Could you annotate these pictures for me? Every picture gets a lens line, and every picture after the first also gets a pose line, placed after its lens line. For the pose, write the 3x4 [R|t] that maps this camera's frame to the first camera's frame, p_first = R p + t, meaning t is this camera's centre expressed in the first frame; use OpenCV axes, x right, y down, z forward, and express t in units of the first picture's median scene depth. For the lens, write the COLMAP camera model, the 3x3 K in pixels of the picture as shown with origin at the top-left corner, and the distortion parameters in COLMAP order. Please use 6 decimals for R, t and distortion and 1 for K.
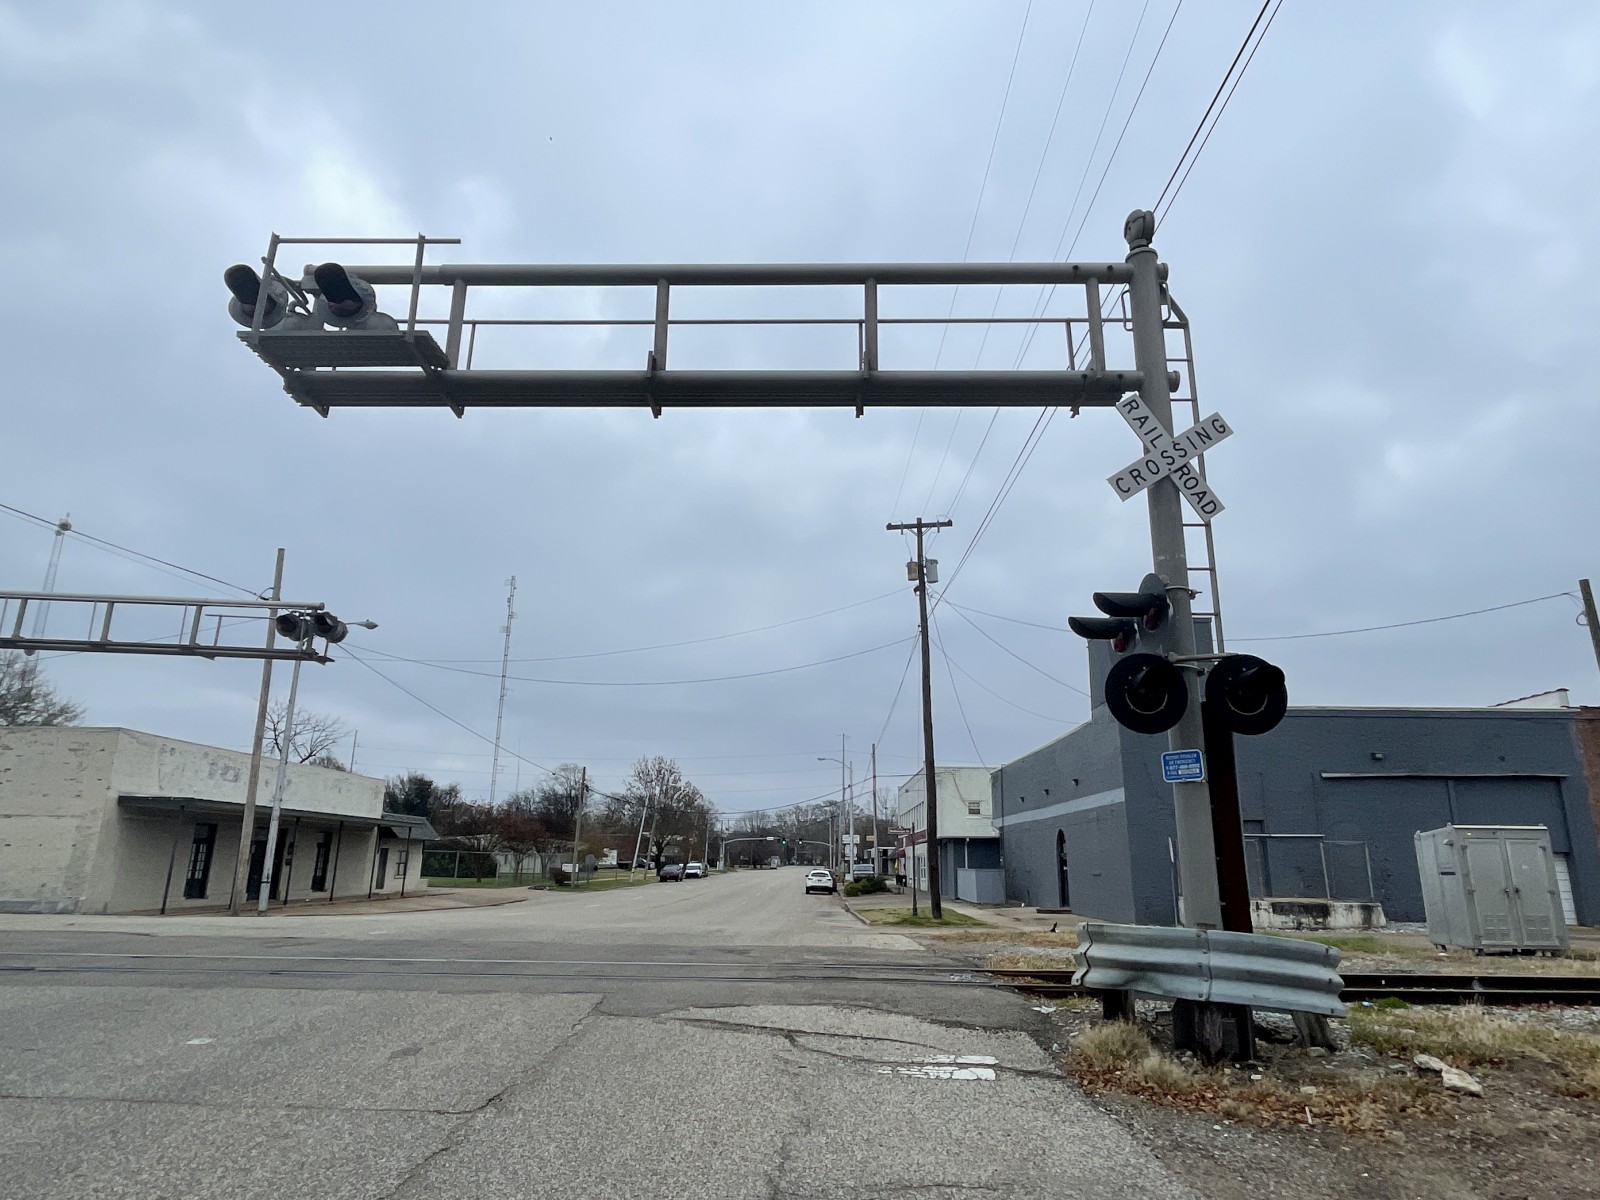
lens RADIAL K [[942.2, 0, 802.5], [0, 942.2, 598.4], [0, 0, 1]] dist [-0.009119, 0.000328]
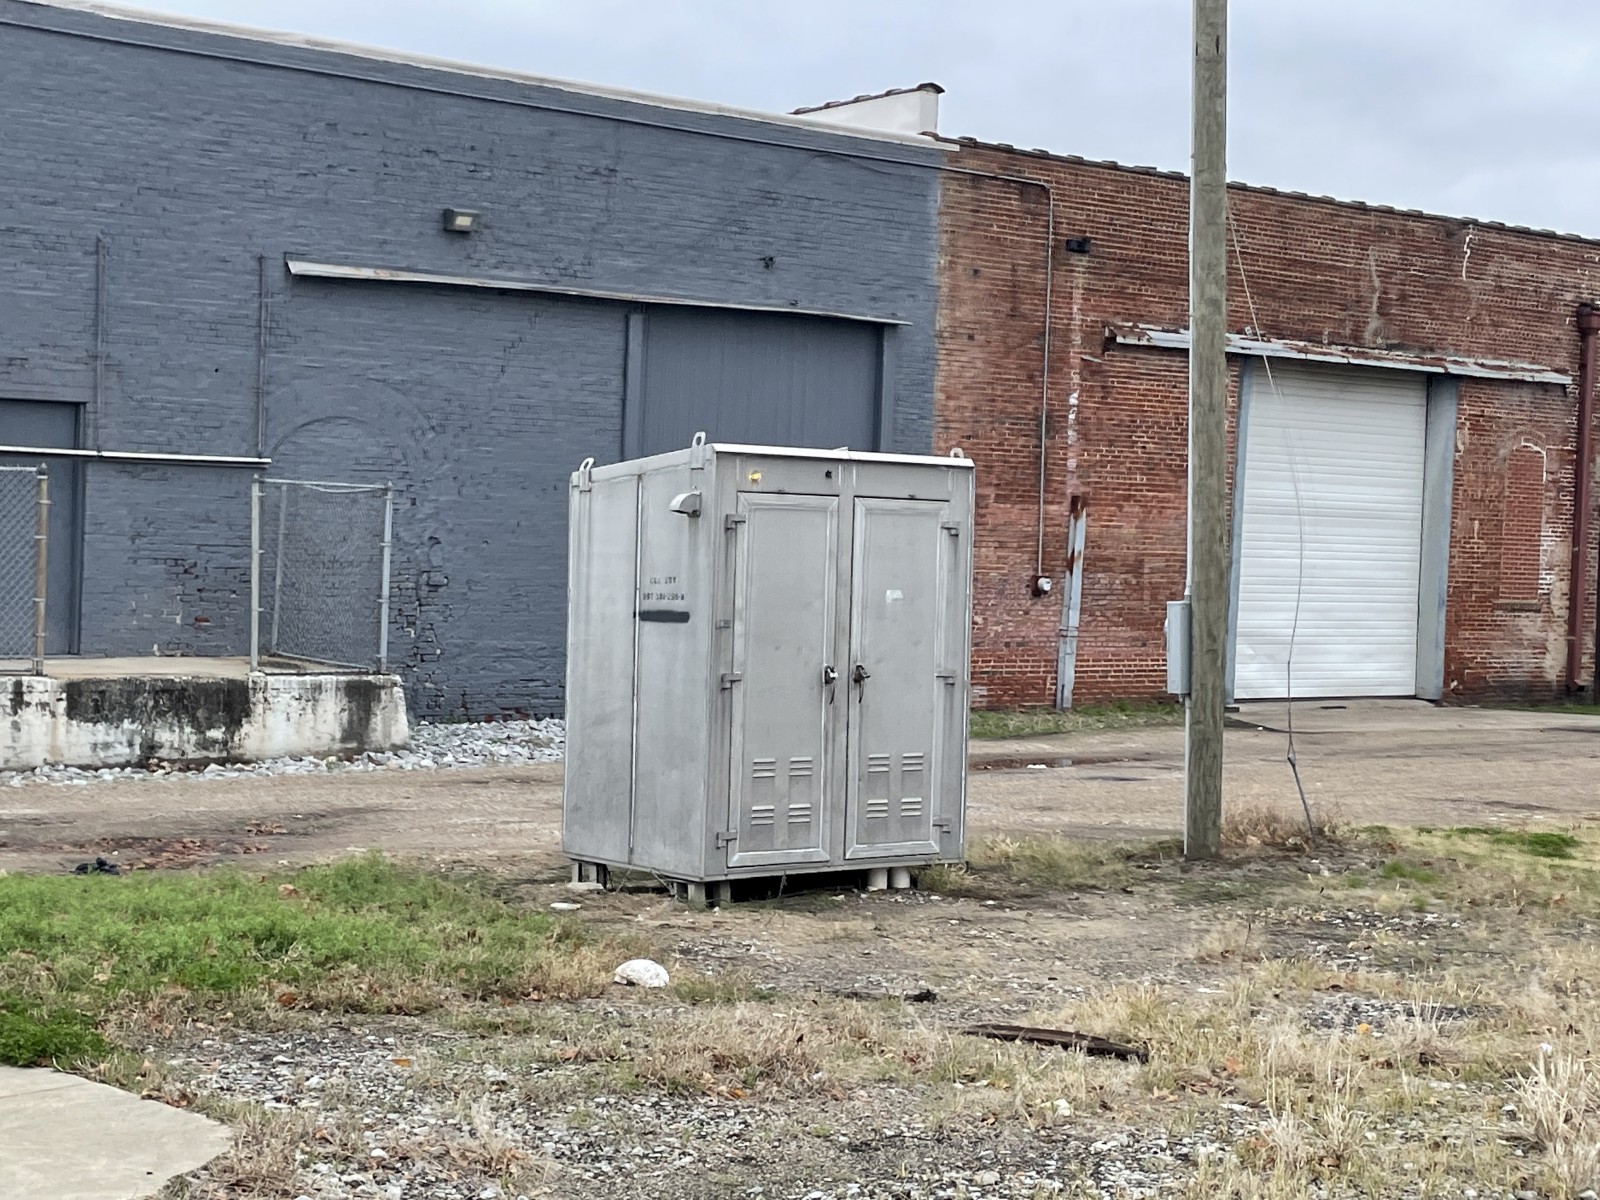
lens RADIAL K [[2581.8, 0, 801.9], [0, 2581.8, 591.5], [0, 0, 1]] dist [0.141542, 0.000000]
pose [[0.768566, -0.004186, 0.639757, 0.256000], [-0.187346, 0.954671, 0.231312, 0.112650], [-0.611726, -0.297634, 0.732943, 0.454024]]
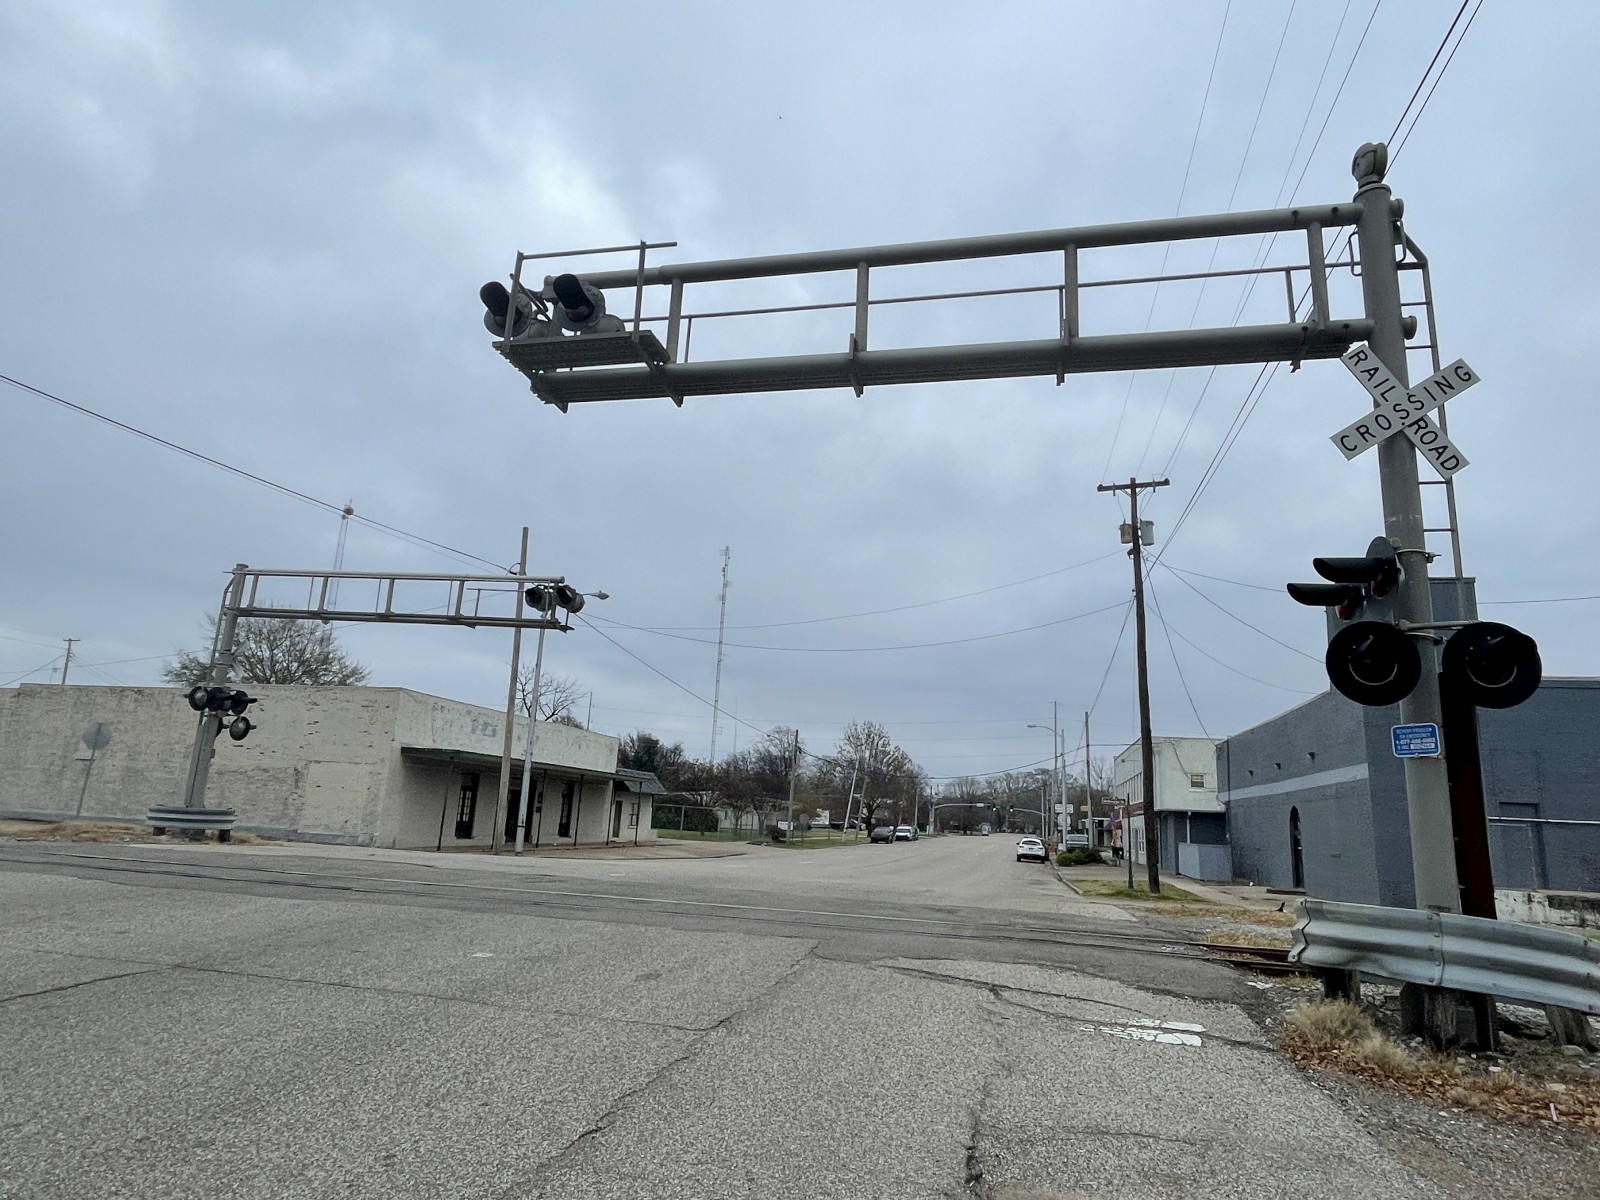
lens RADIAL K [[942.2, 0, 807.7], [0, 942.2, 592.0], [0, 0, 1]] dist [-0.009119, 0.000328]
pose [[0.977254, -0.011152, -0.211779, 0.003903], [0.017392, 0.999467, 0.027622, -0.003016], [0.211358, -0.030677, 0.976927, -0.018452]]
